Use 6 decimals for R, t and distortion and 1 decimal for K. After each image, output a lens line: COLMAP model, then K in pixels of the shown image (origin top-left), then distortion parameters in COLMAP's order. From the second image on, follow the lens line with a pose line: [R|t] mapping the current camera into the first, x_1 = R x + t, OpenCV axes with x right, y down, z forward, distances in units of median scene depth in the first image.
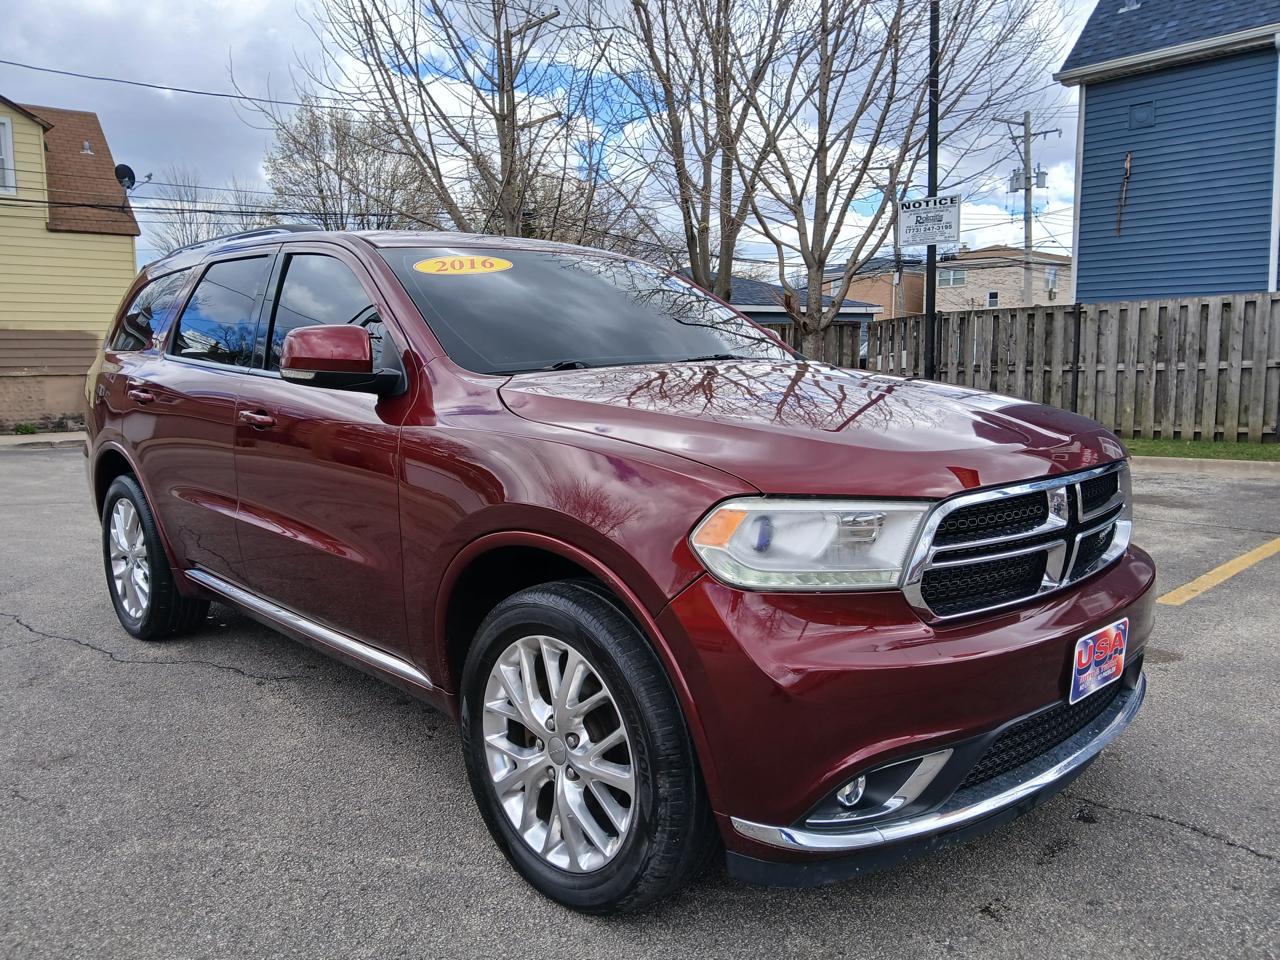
lens RADIAL K [[1002.6, 0, 640.0], [0, 1002.6, 480.0], [0, 0, 1]] dist [0.007210, 0.001843]
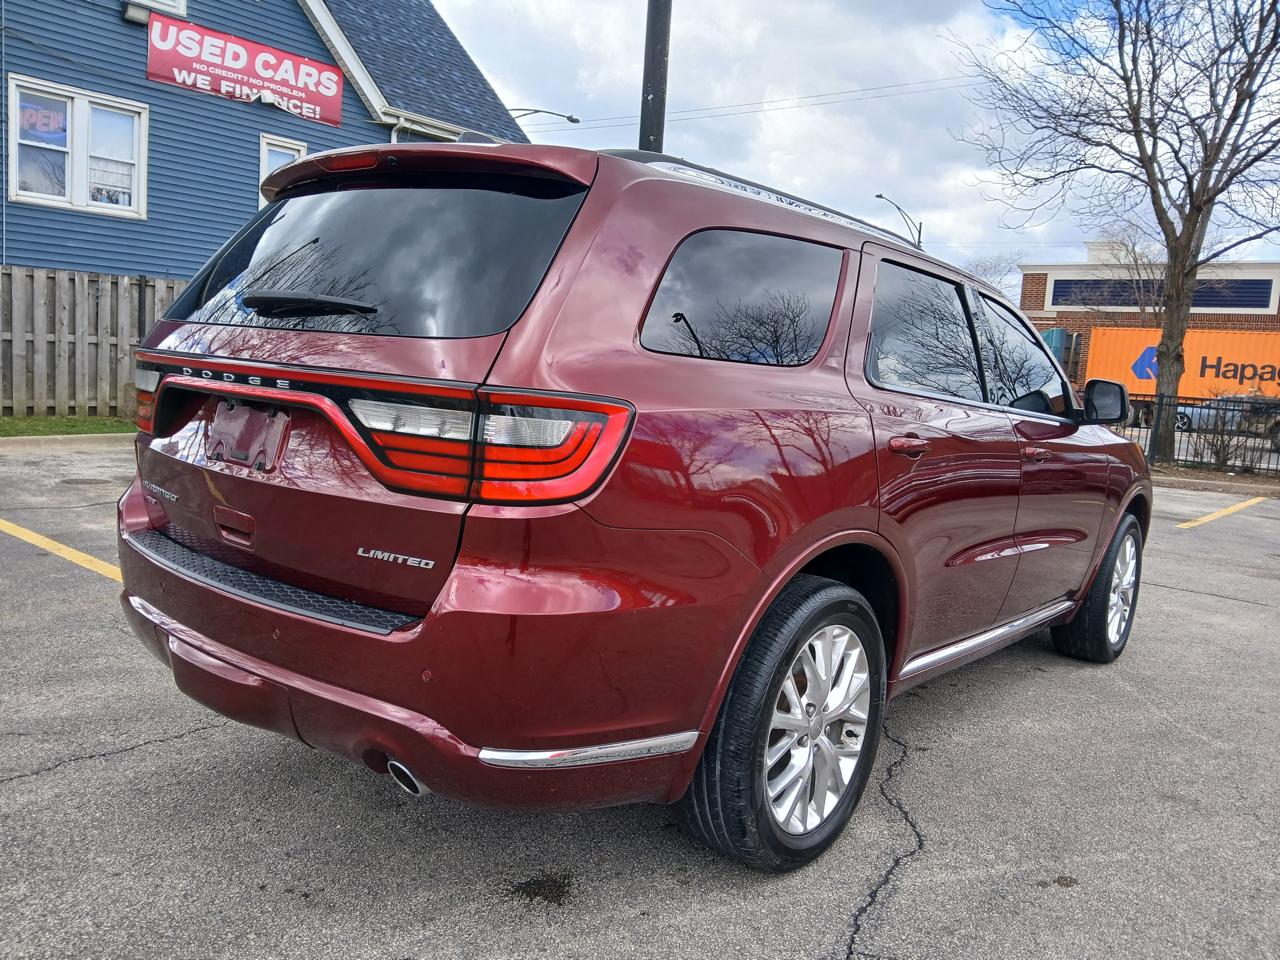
lens RADIAL K [[1023.2, 0, 640.0], [0, 1023.2, 480.0], [0, 0, 1]] dist [-0.035623, -0.005039]
pose [[-0.136416, -0.111901, 0.984311, -1.063592], [0.054408, 0.991254, 0.120231, -0.134909], [-0.989156, 0.069955, -0.129135, 1.194253]]
